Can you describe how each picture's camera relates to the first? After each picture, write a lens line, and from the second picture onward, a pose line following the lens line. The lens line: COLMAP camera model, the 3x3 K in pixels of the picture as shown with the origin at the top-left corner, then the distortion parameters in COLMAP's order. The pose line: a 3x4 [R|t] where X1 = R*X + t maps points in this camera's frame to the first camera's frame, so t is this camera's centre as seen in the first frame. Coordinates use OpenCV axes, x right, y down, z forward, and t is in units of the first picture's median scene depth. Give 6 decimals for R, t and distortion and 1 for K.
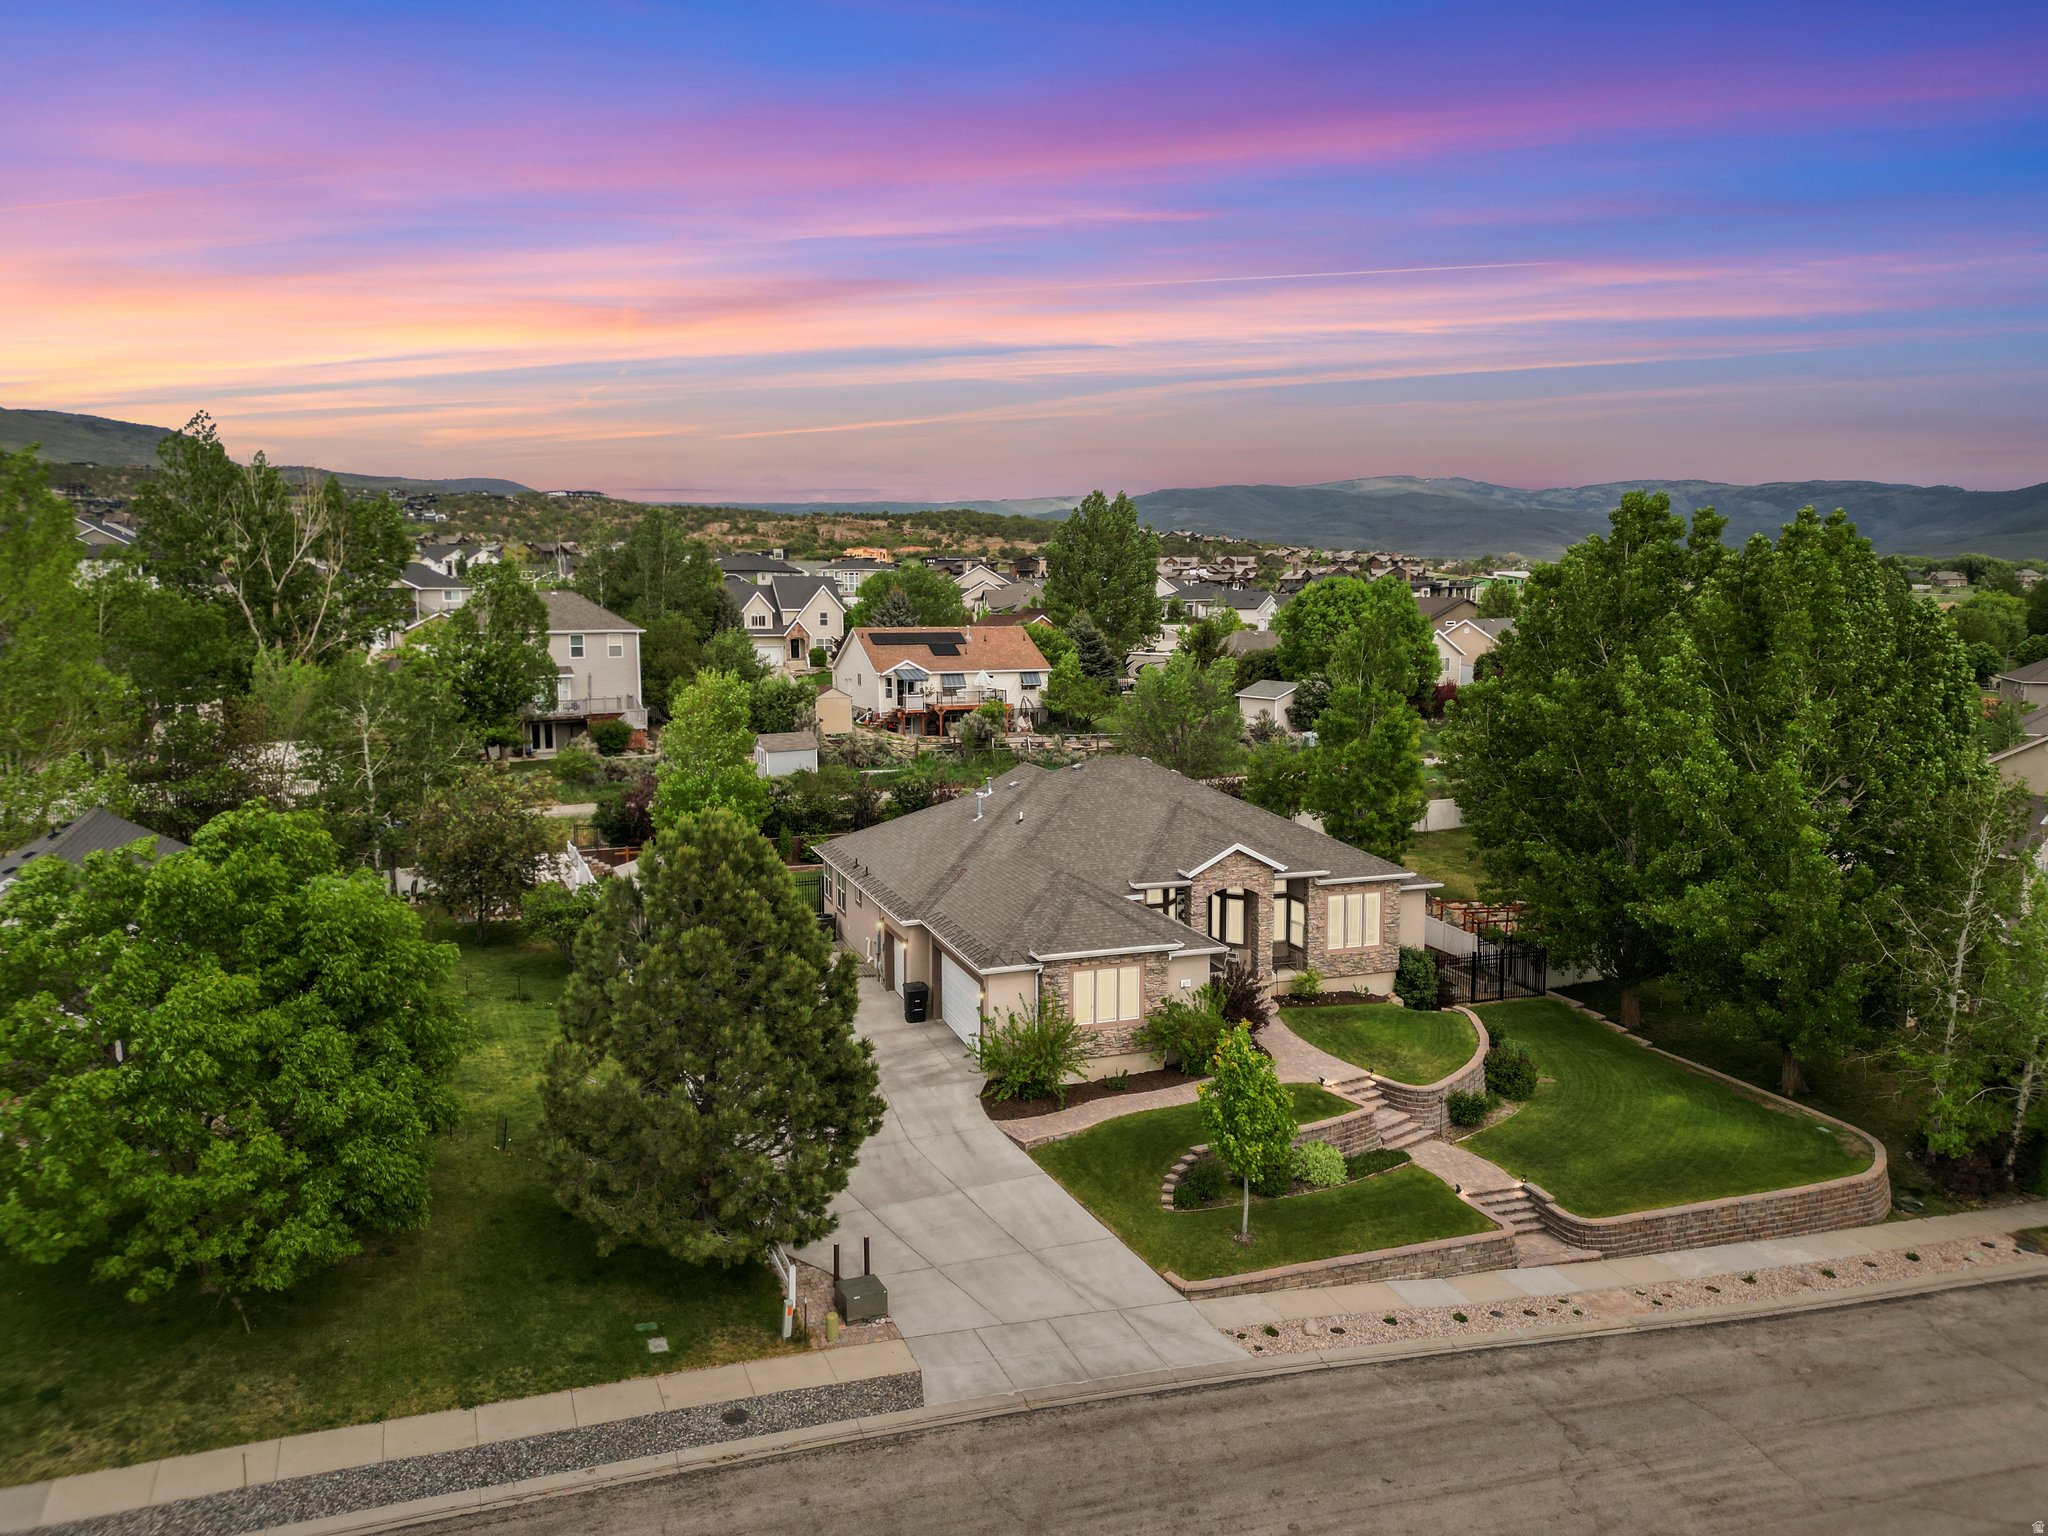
lens RADIAL K [[1417.4, 0, 1025.4], [0, 1417.4, 777.3], [0, 0, 1]] dist [0.073976, -0.061669]
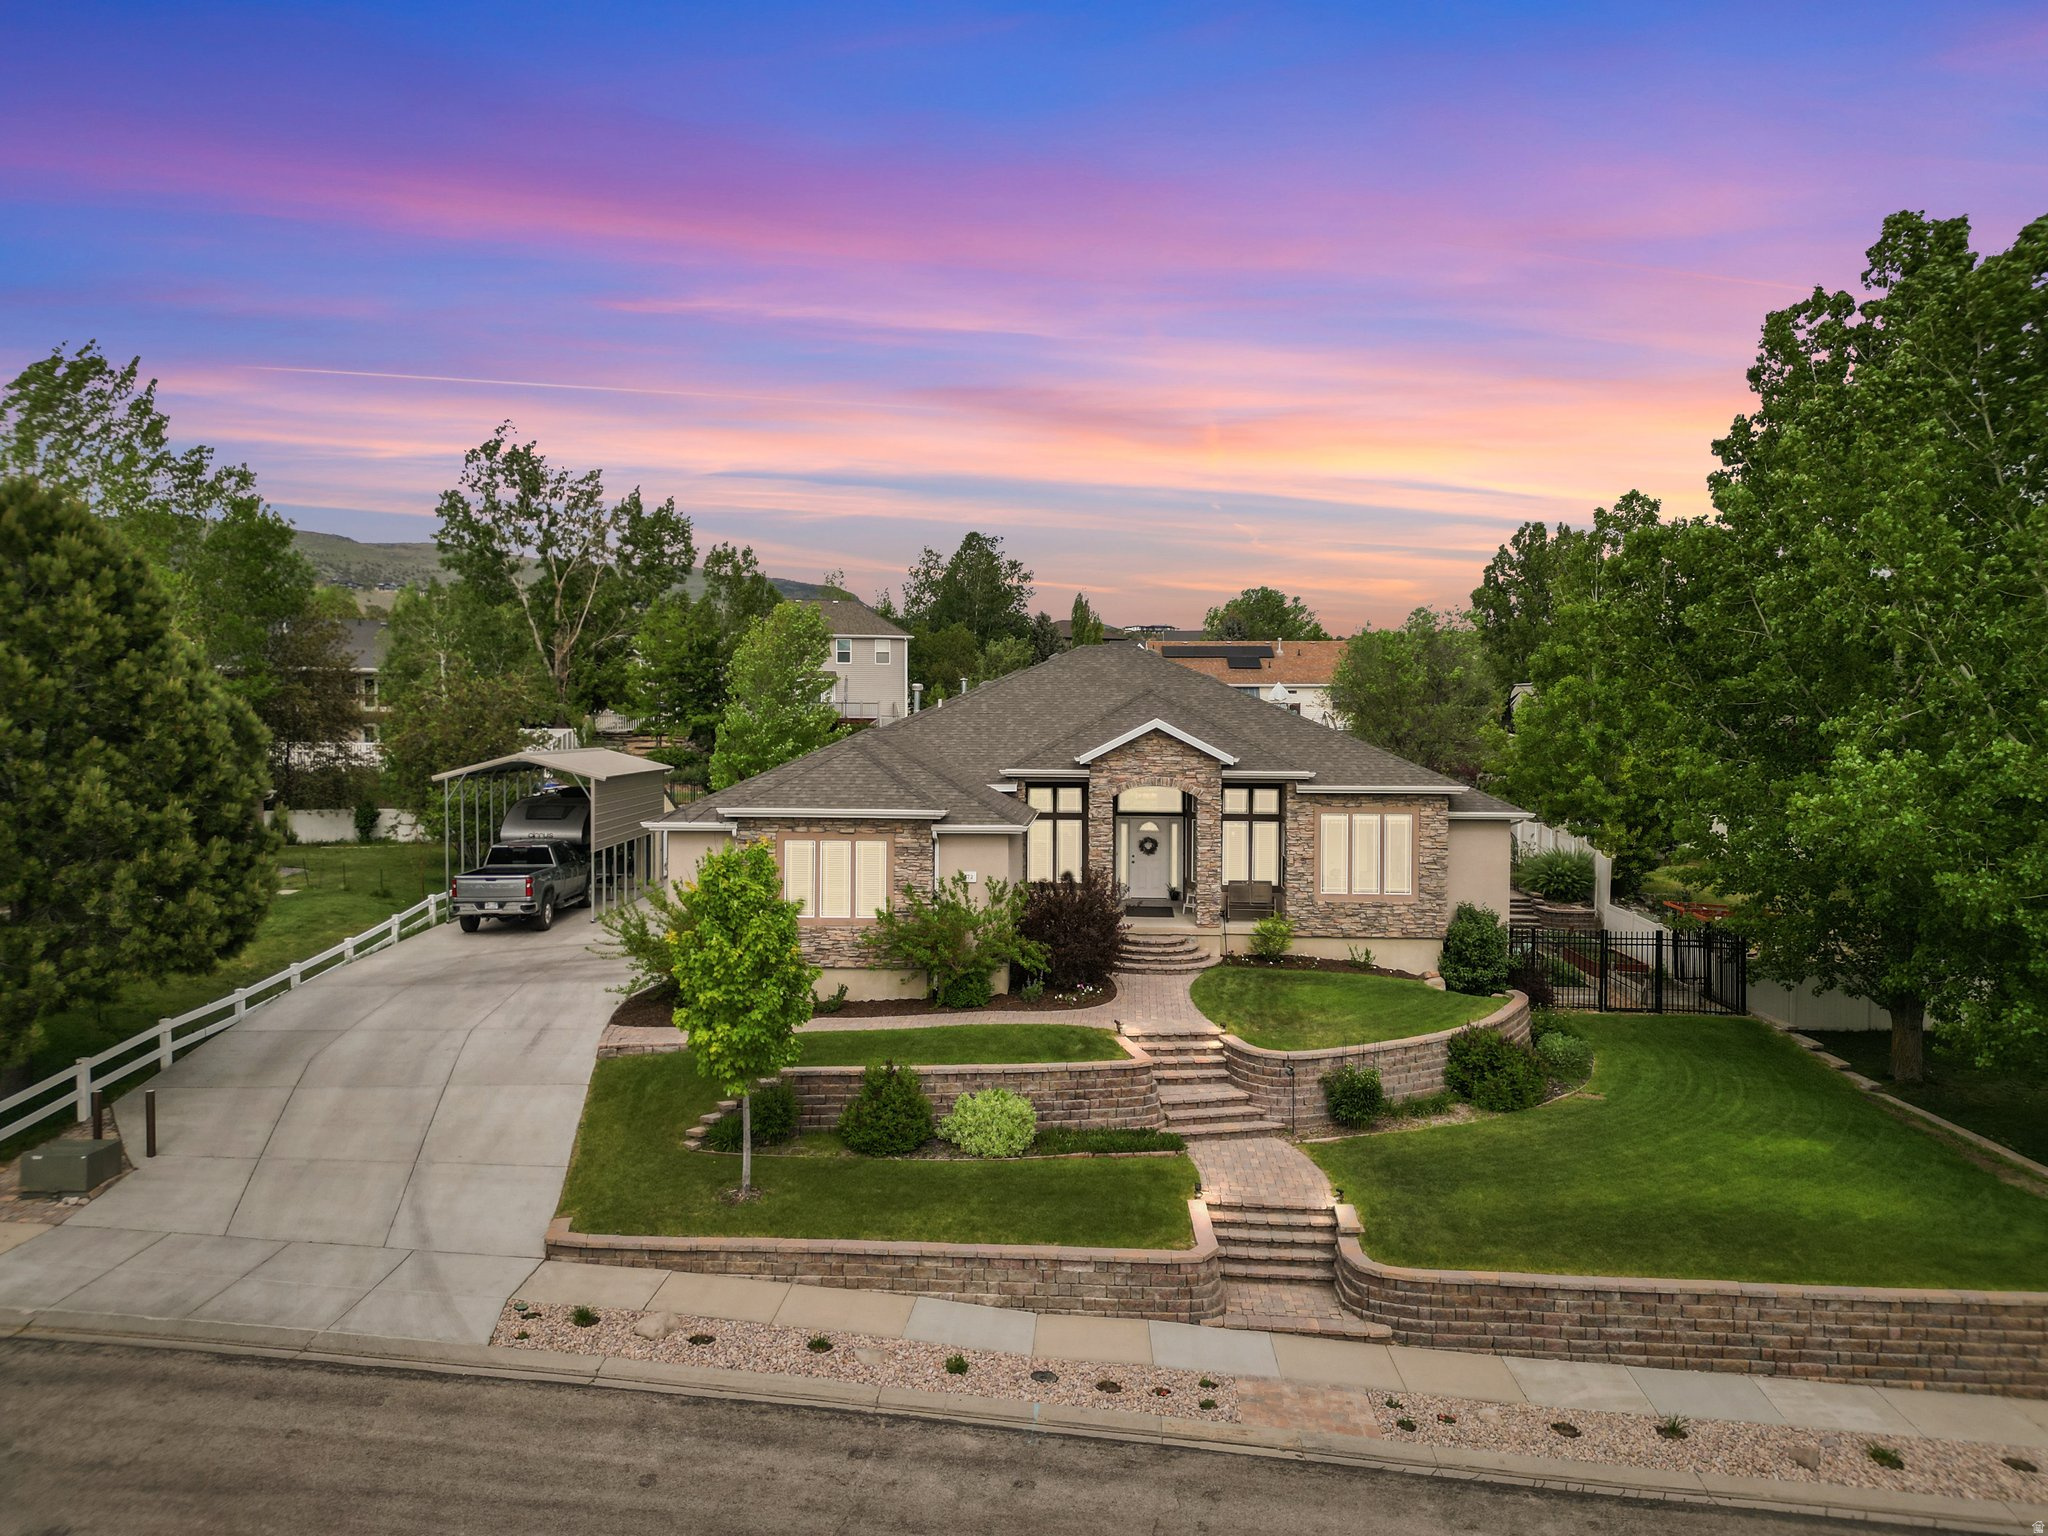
lens RADIAL K [[1419.7, 0, 1027.6], [0, 1419.7, 766.7], [0, 0, 1]] dist [0.081812, -0.081838]
pose [[0.921830, 0.016320, -0.387252, 0.426734], [-0.055630, 0.994340, -0.090520, 0.160838], [0.383583, 0.104987, 0.917520, 0.396022]]
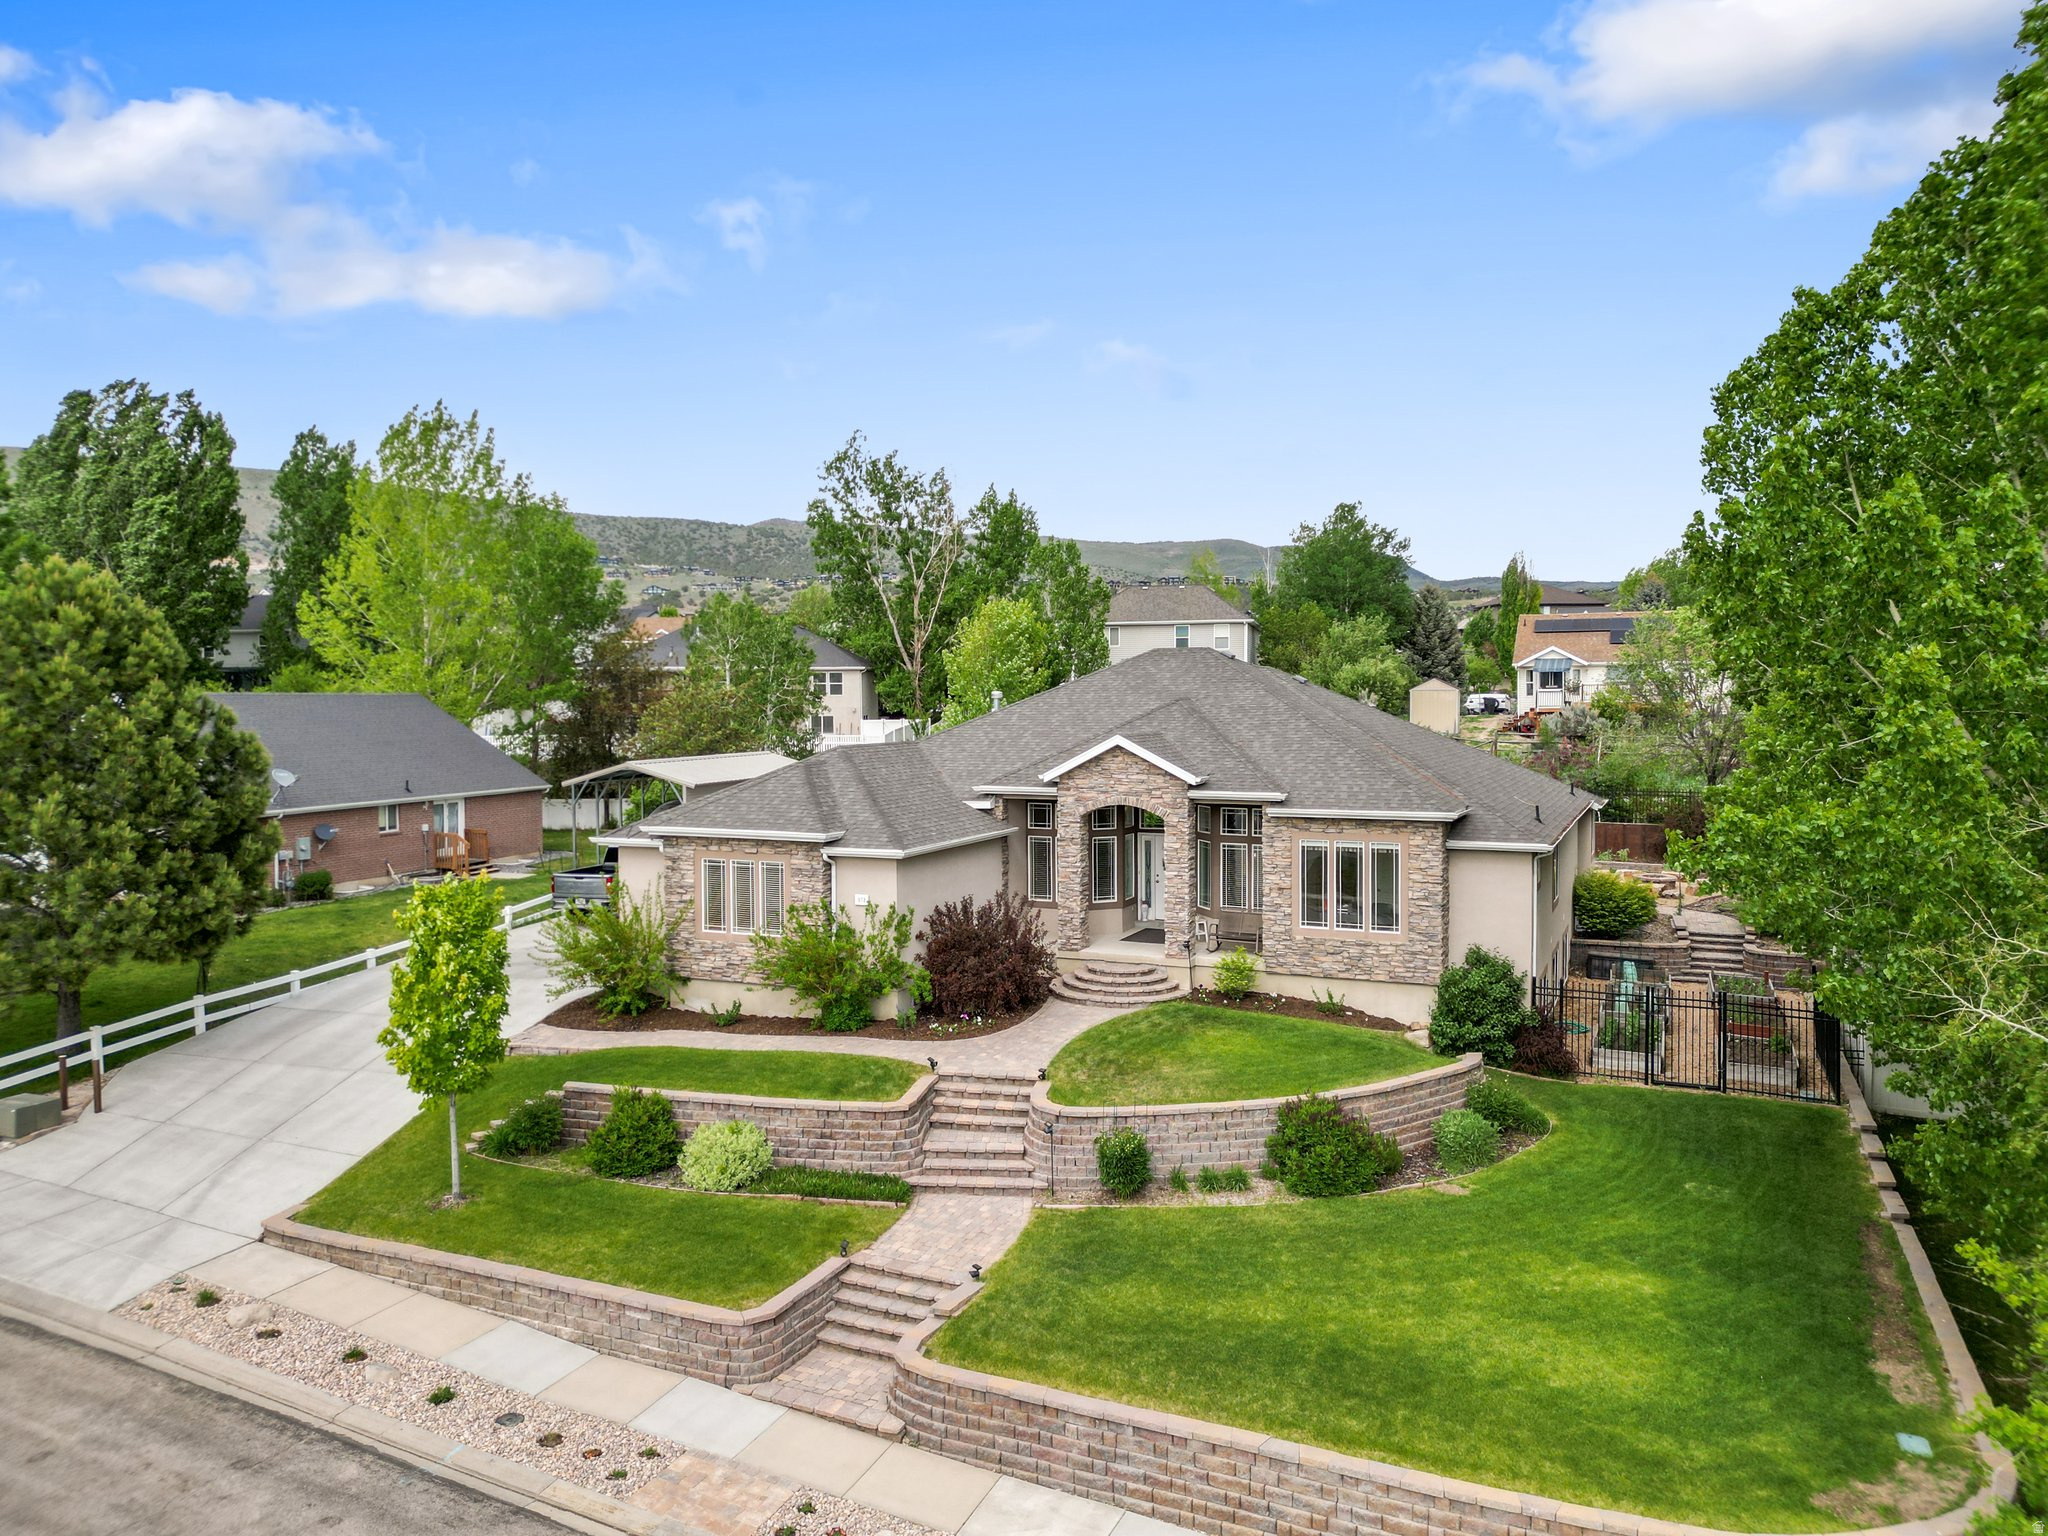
lens RADIAL K [[1430.2, 0, 1037.8], [0, 1430.2, 765.2], [0, 0, 1]] dist [0.071777, -0.066906]
pose [[0.720805, 0.029043, -0.692529, 0.687595], [-0.084290, 0.995380, -0.045988, 0.110559], [0.687994, 0.091521, 0.719922, 0.584945]]
